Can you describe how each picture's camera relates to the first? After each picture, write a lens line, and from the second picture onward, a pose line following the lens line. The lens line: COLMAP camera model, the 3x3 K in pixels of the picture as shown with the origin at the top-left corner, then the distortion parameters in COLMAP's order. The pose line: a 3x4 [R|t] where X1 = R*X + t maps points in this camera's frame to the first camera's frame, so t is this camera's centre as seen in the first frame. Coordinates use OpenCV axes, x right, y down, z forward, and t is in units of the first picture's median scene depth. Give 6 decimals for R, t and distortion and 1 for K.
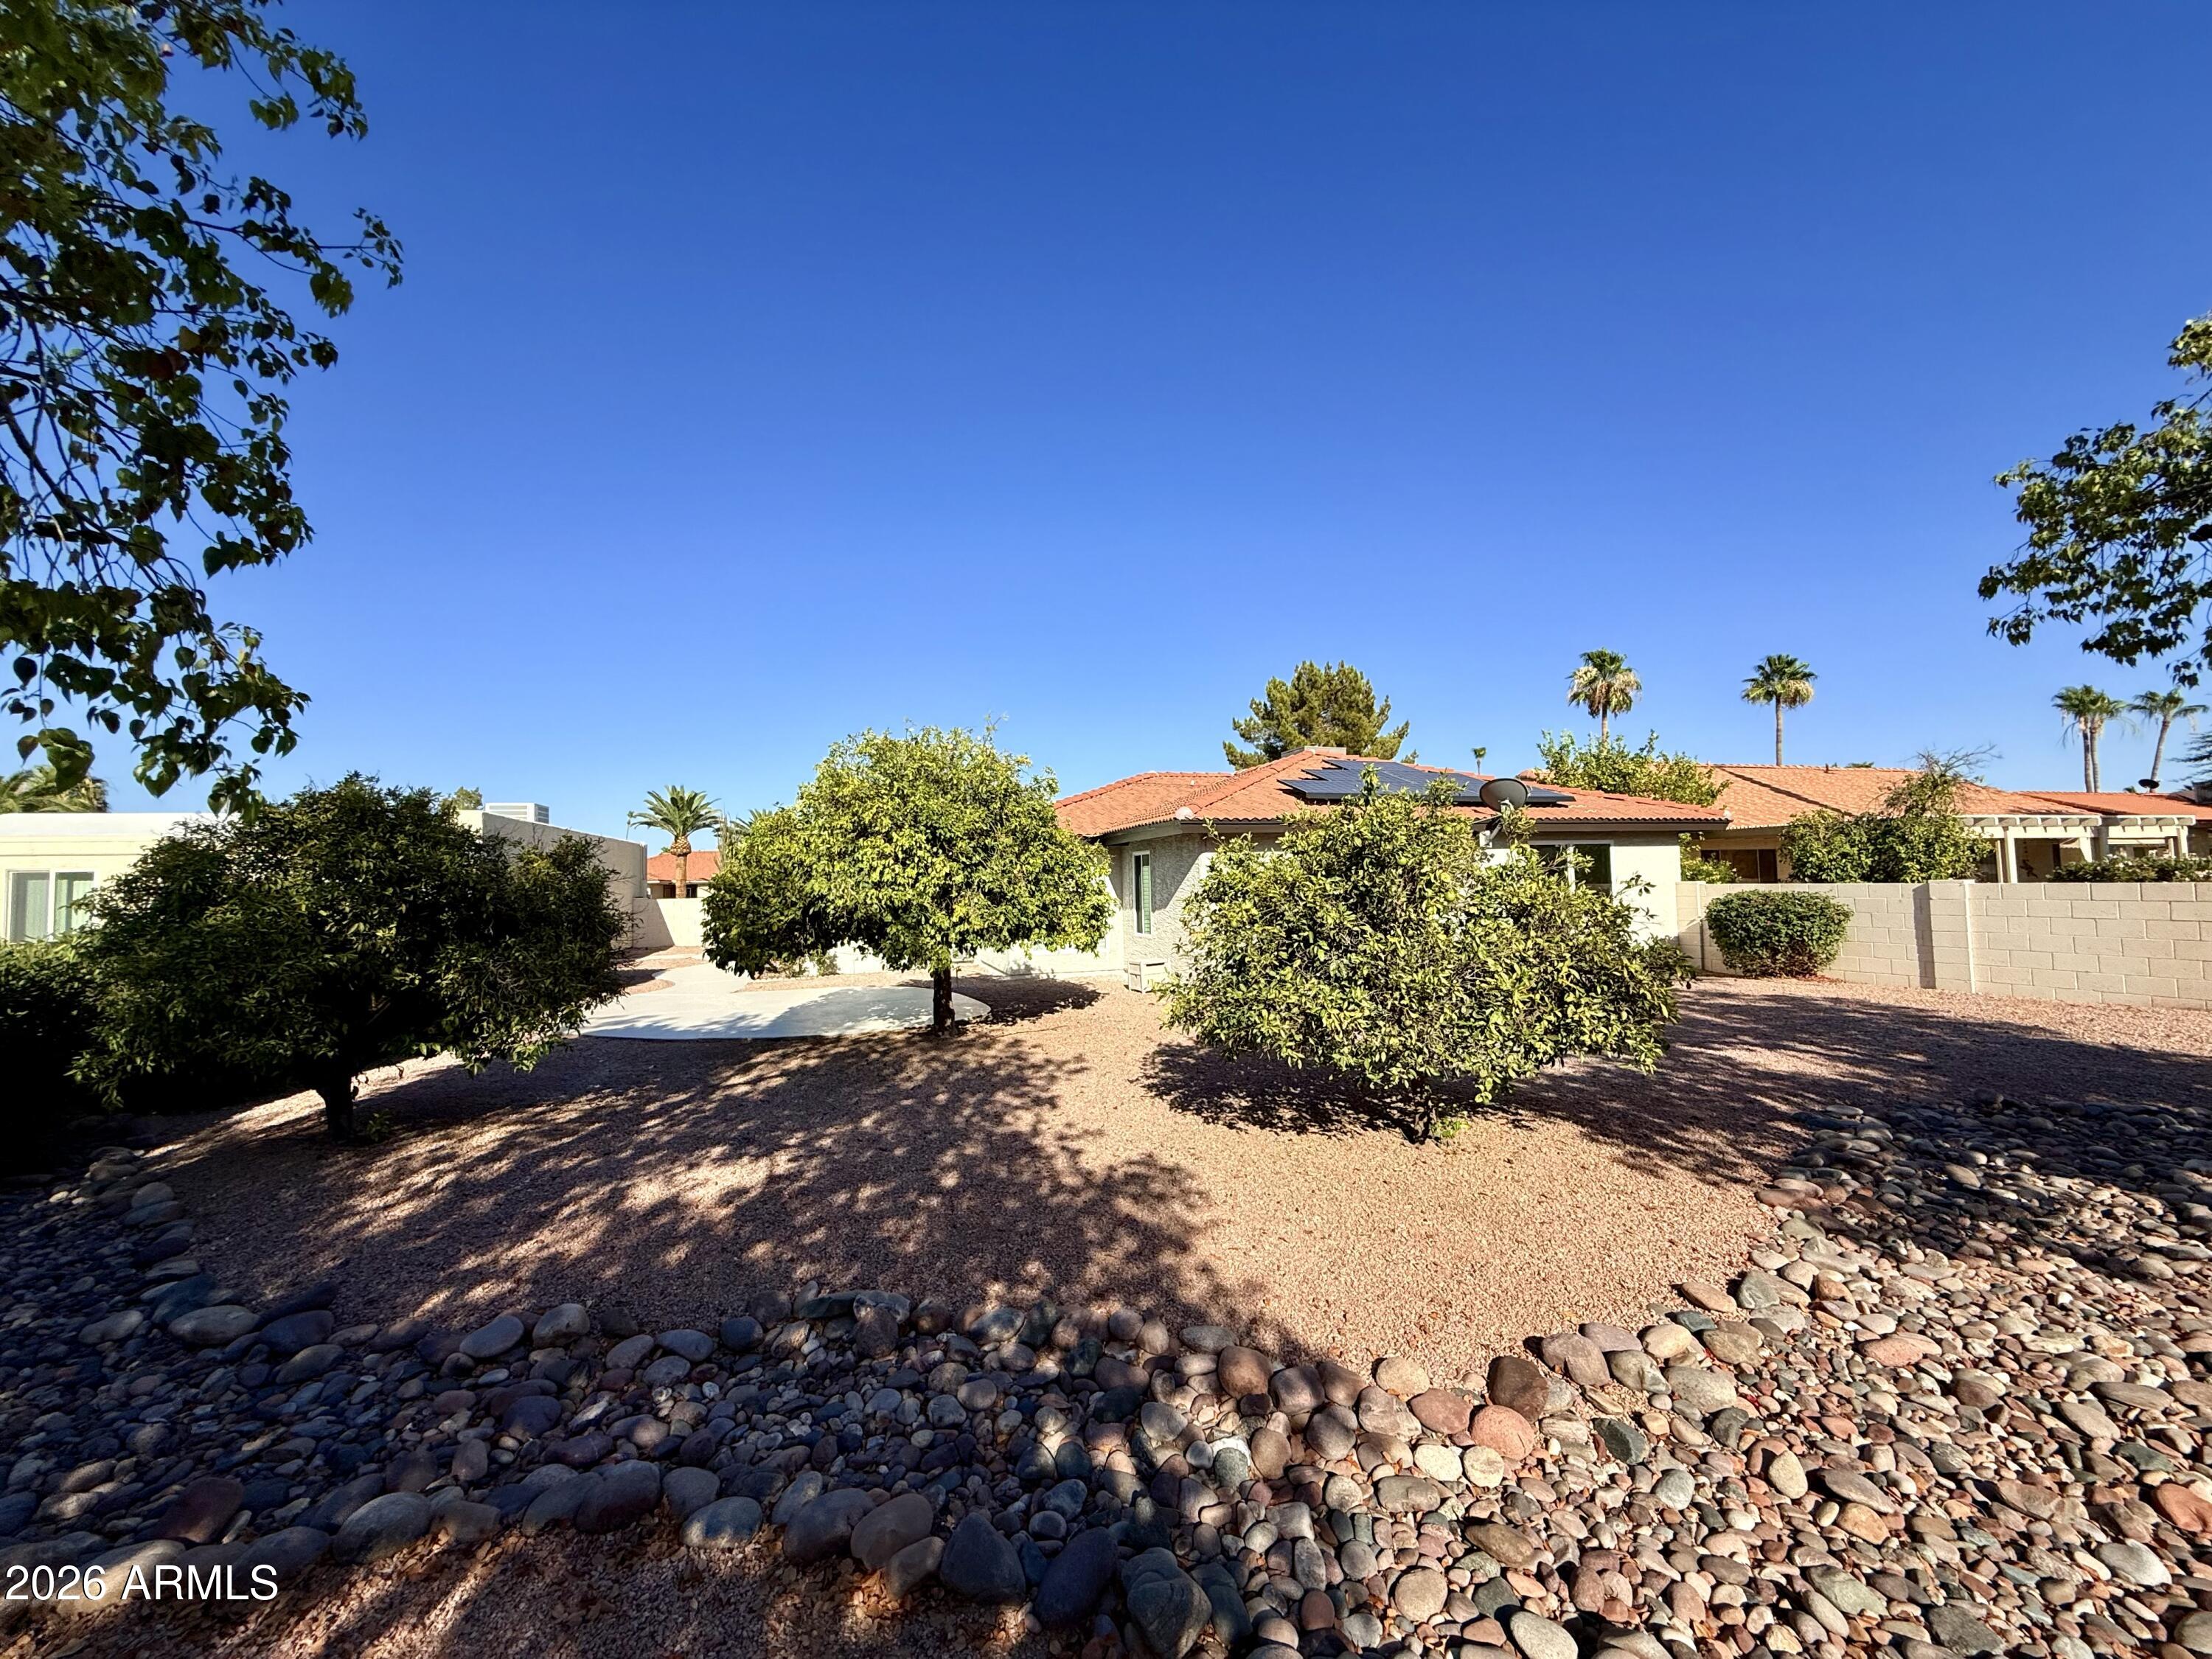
lens RADIAL K [[880.1, 0, 1102.5], [0, 880.1, 832.3], [0, 0, 1]] dist [-0.000818, 0.000237]
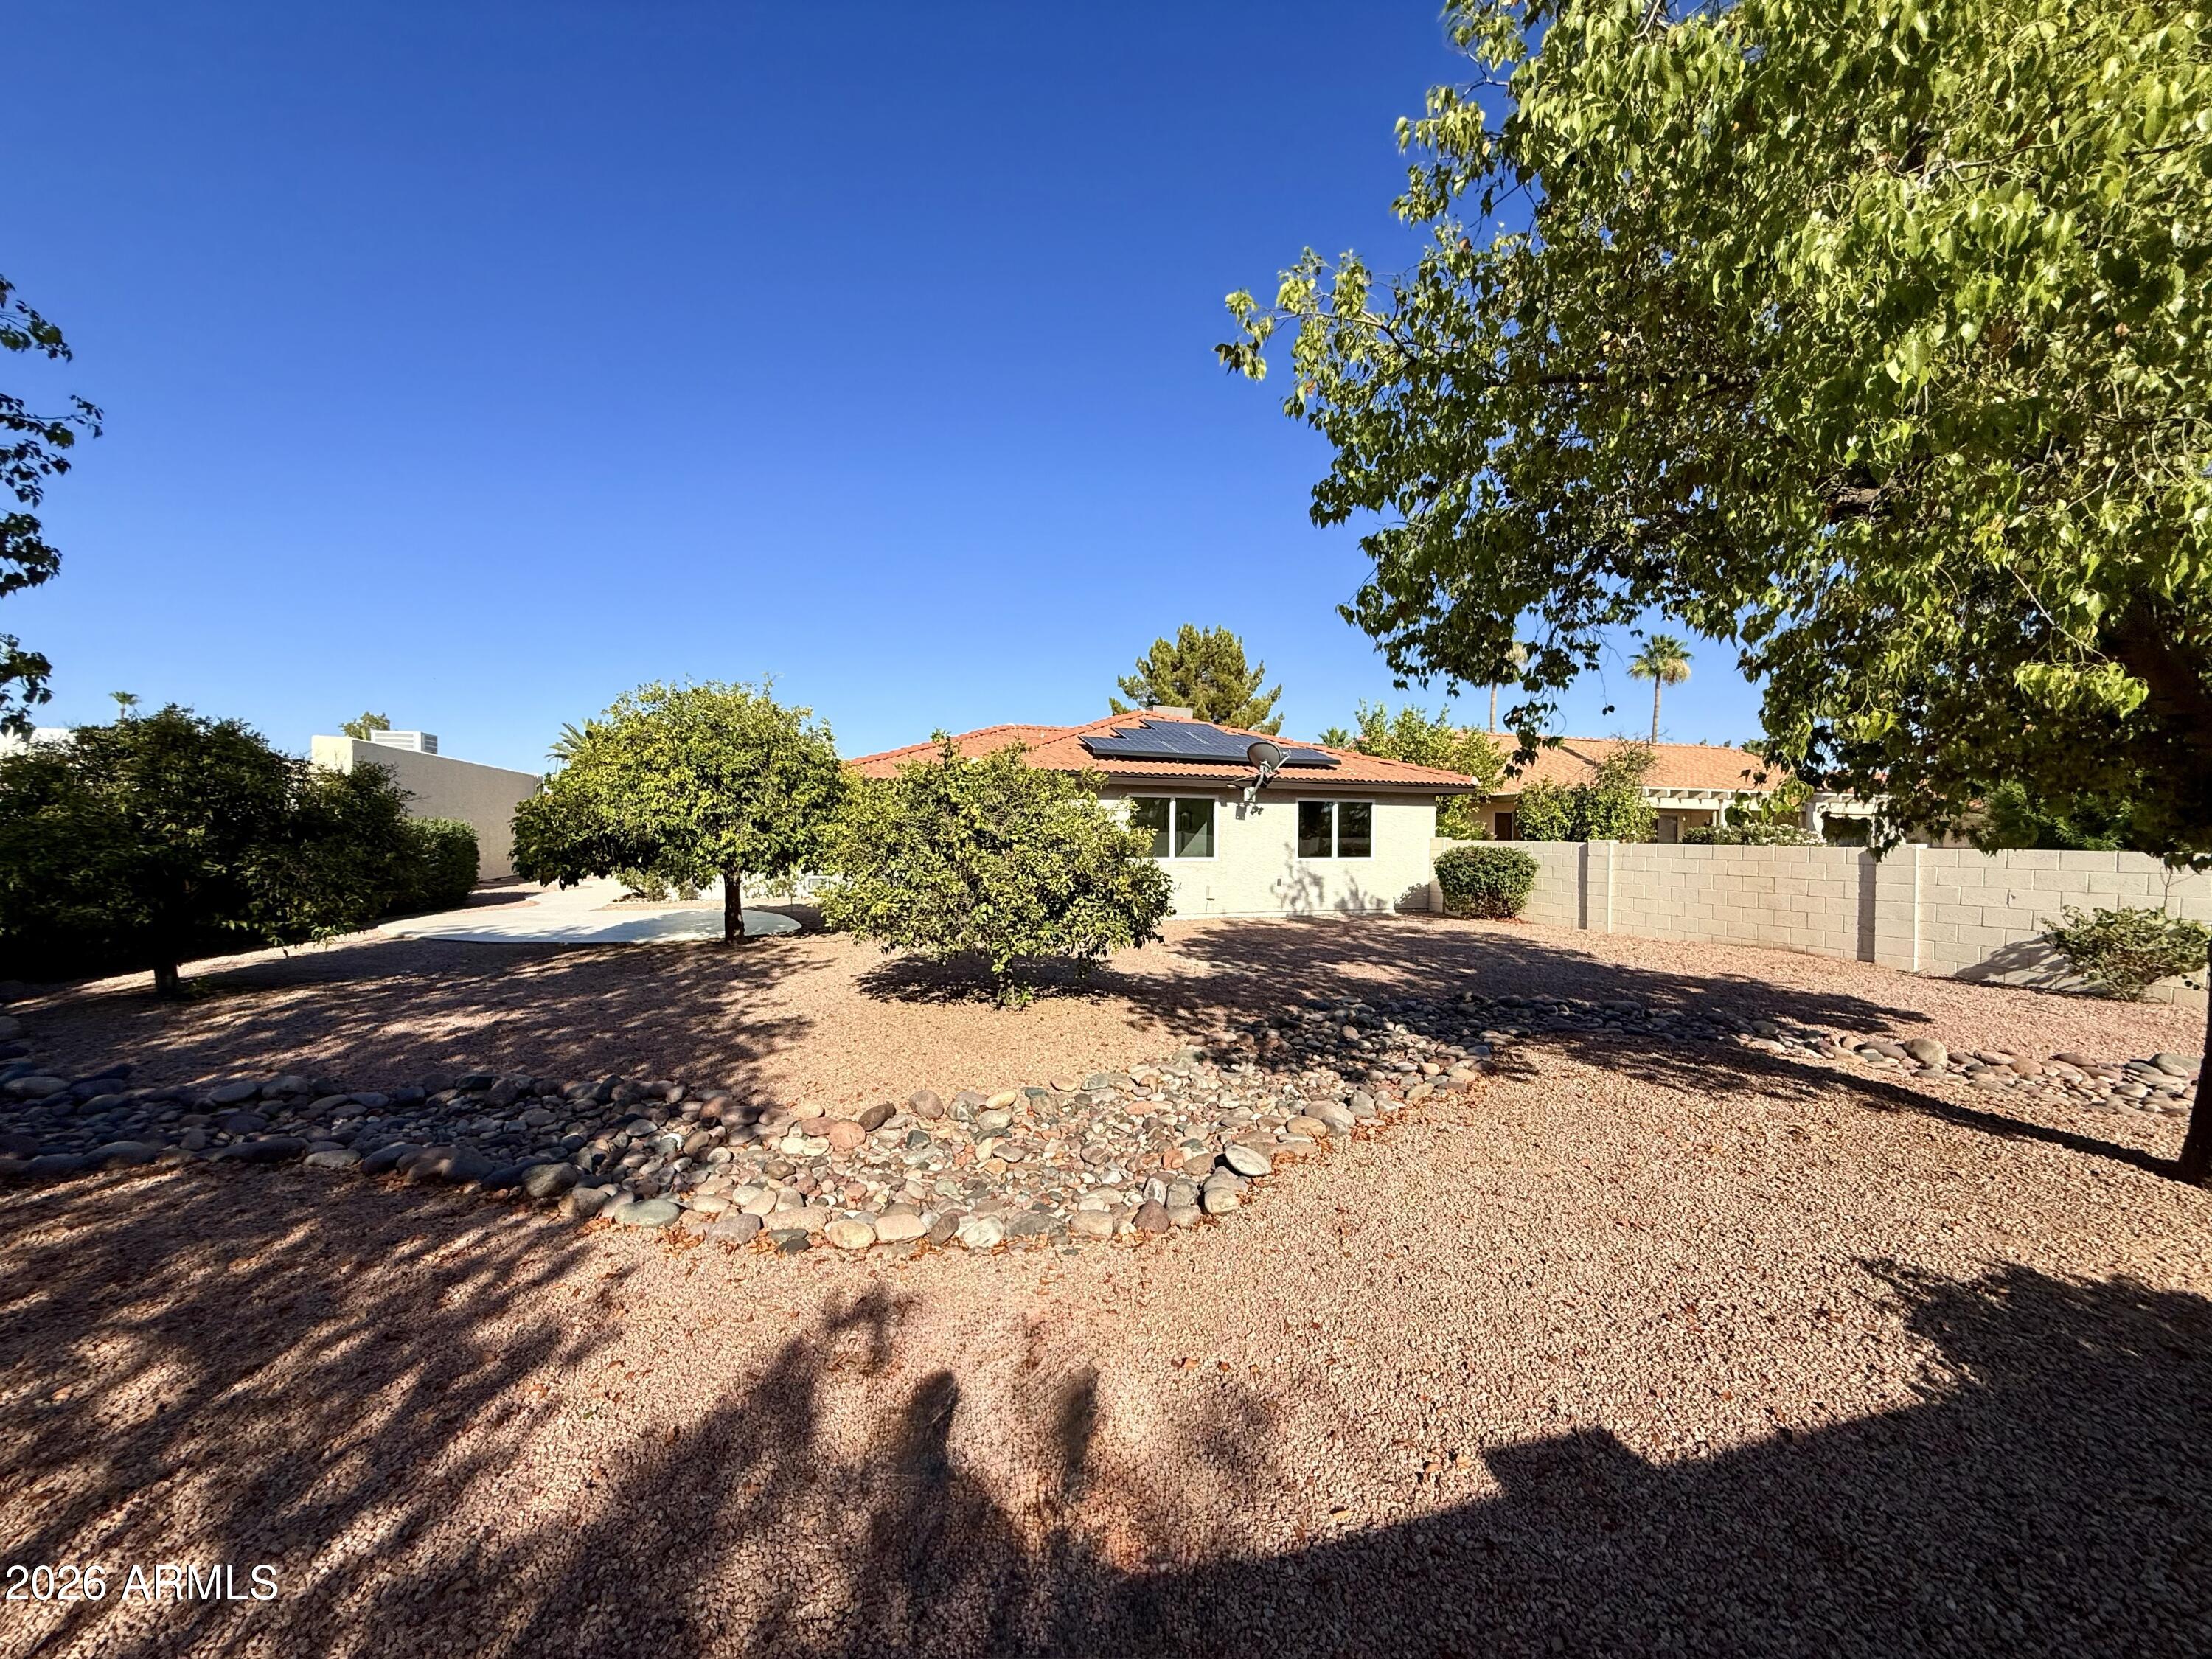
lens RADIAL K [[880.1, 0, 1104.5], [0, 880.1, 829.2], [0, 0, 1]] dist [-0.000818, 0.000237]
pose [[0.997956, 0.031295, 0.055719, 0.270588], [-0.034233, 0.998029, 0.052592, -0.001353], [-0.053964, -0.054392, 0.997060, -0.215611]]
